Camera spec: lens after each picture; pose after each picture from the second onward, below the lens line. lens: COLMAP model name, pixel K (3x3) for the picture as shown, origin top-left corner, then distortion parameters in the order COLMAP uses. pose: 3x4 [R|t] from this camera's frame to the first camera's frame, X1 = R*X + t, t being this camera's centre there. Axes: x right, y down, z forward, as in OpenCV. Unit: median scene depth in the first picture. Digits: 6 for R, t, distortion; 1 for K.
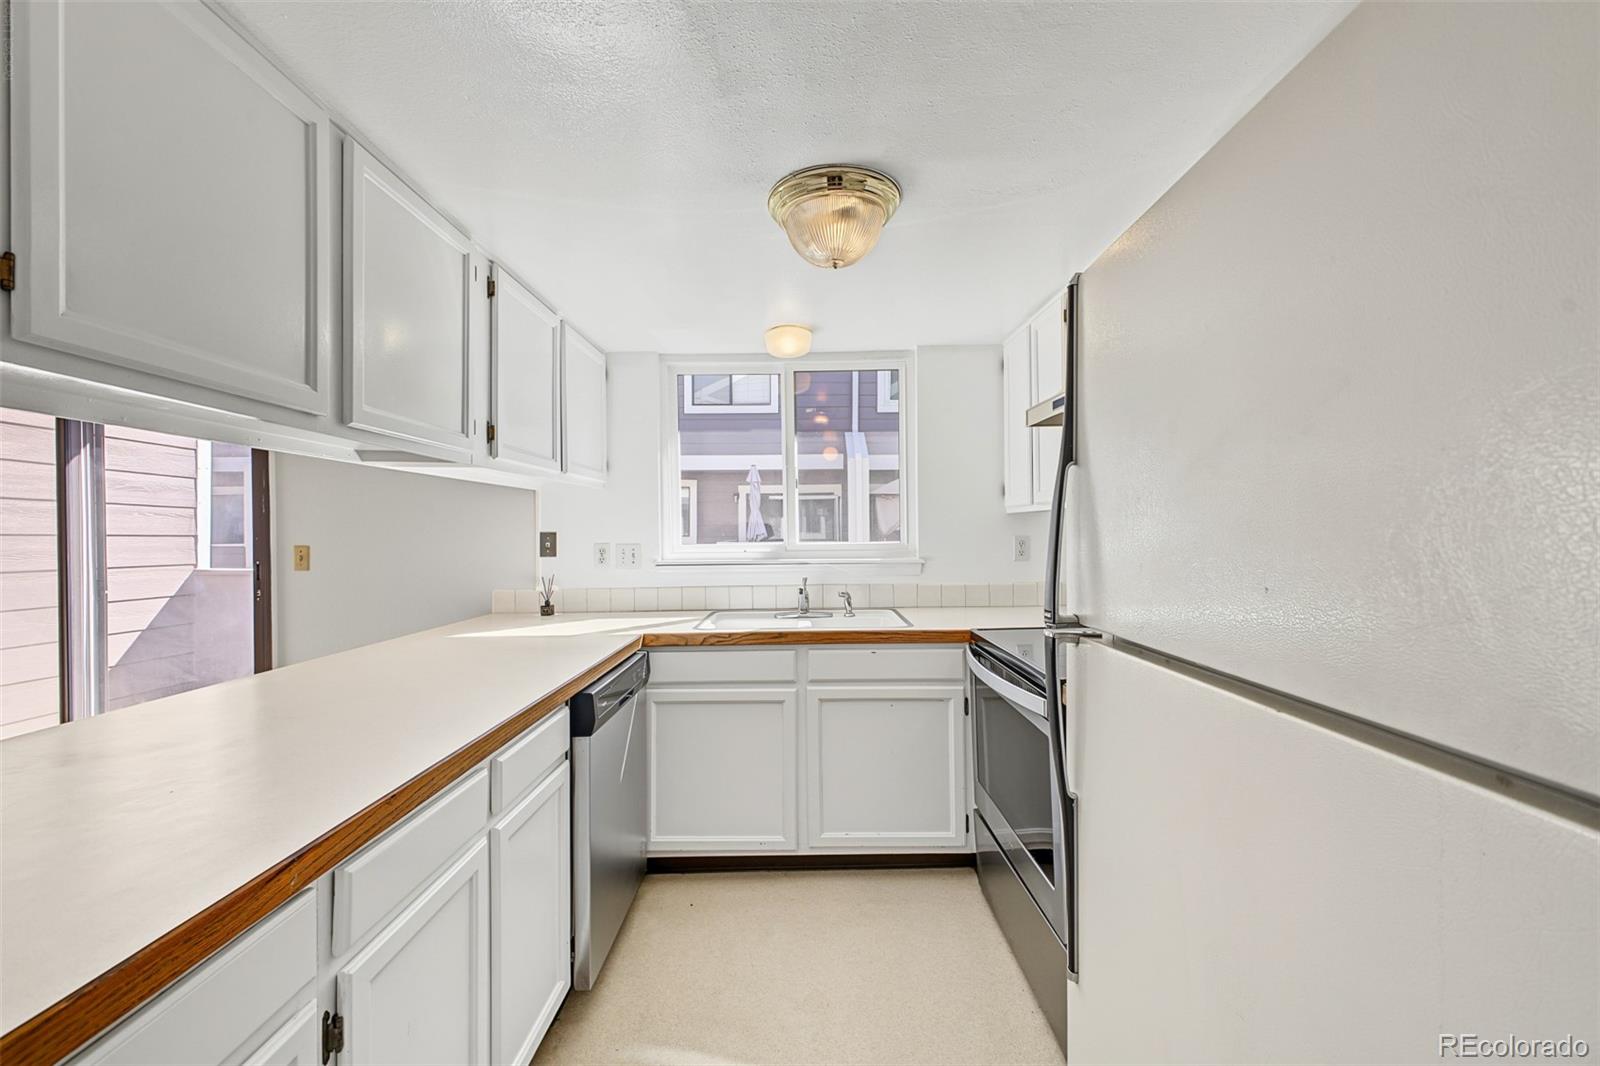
lens RADIAL K [[635.8, 0, 801.1], [0, 635.8, 524.3], [0, 0, 1]] dist [0.020559, -0.007098]
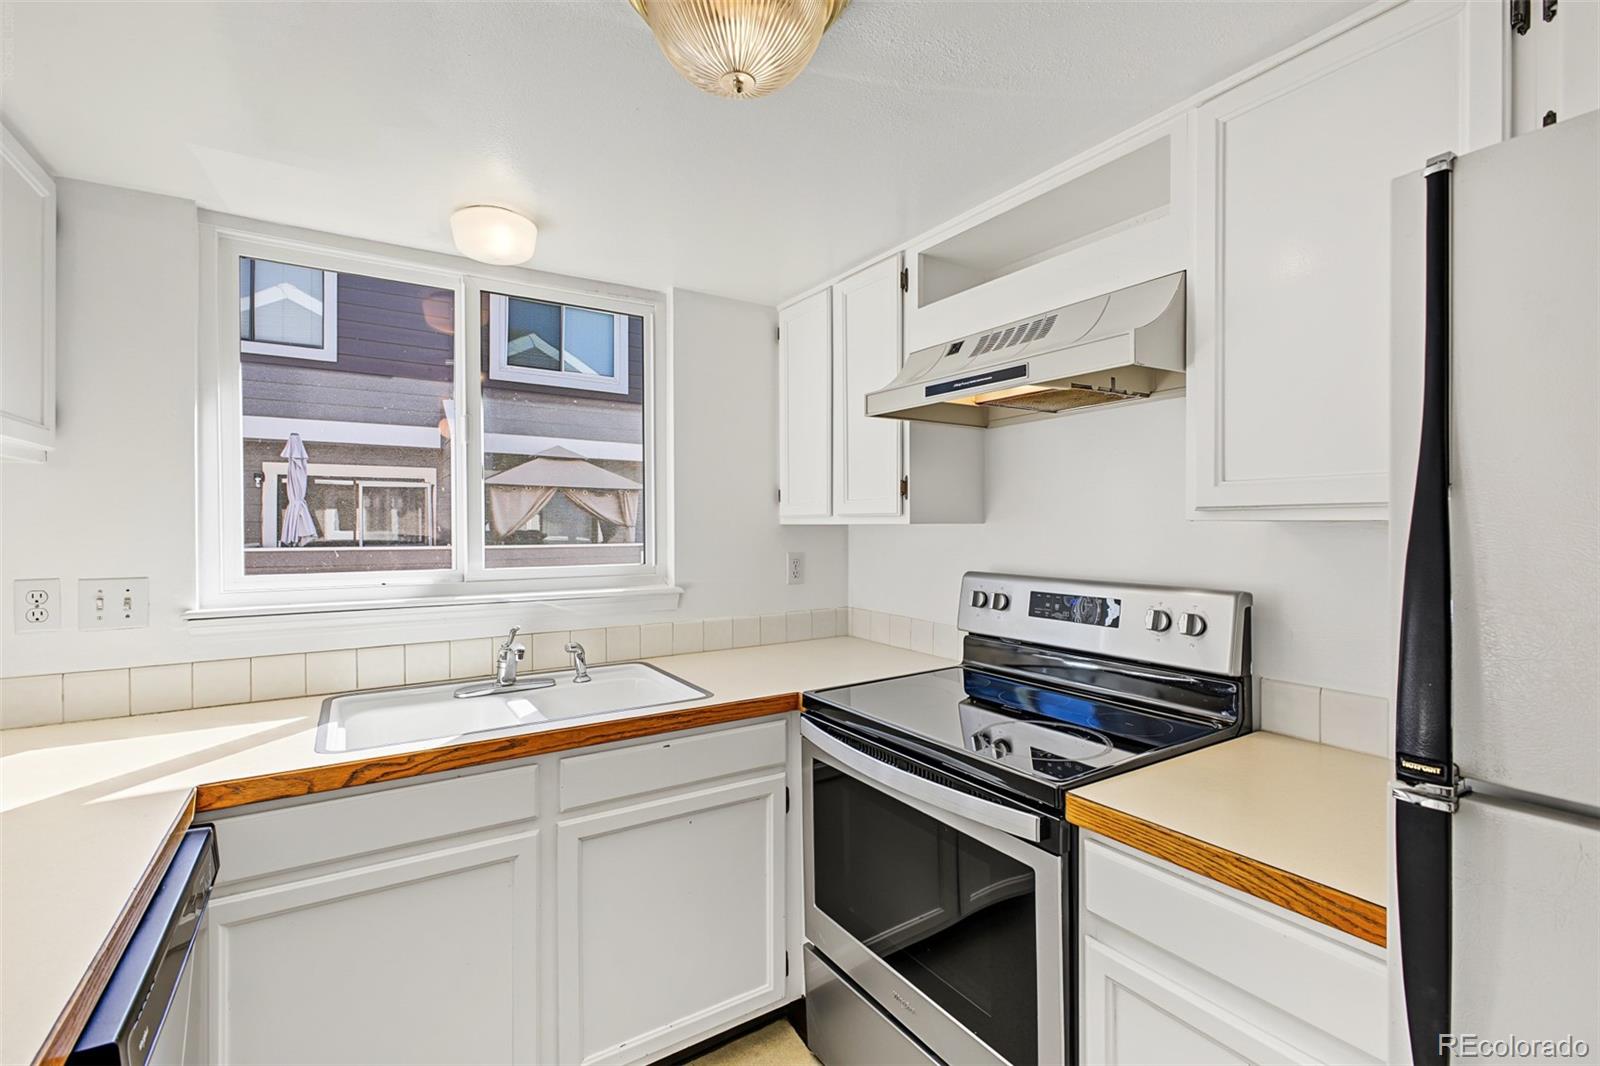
lens RADIAL K [[710.4, 0, 806.9], [0, 710.4, 523.4], [0, 0, 1]] dist [0.000622, -0.000897]
pose [[0.837386, 0.010994, 0.546501, -0.126943], [-0.013597, 0.999907, 0.000718, -0.019781], [-0.546443, -0.008032, 0.837458, 0.257882]]
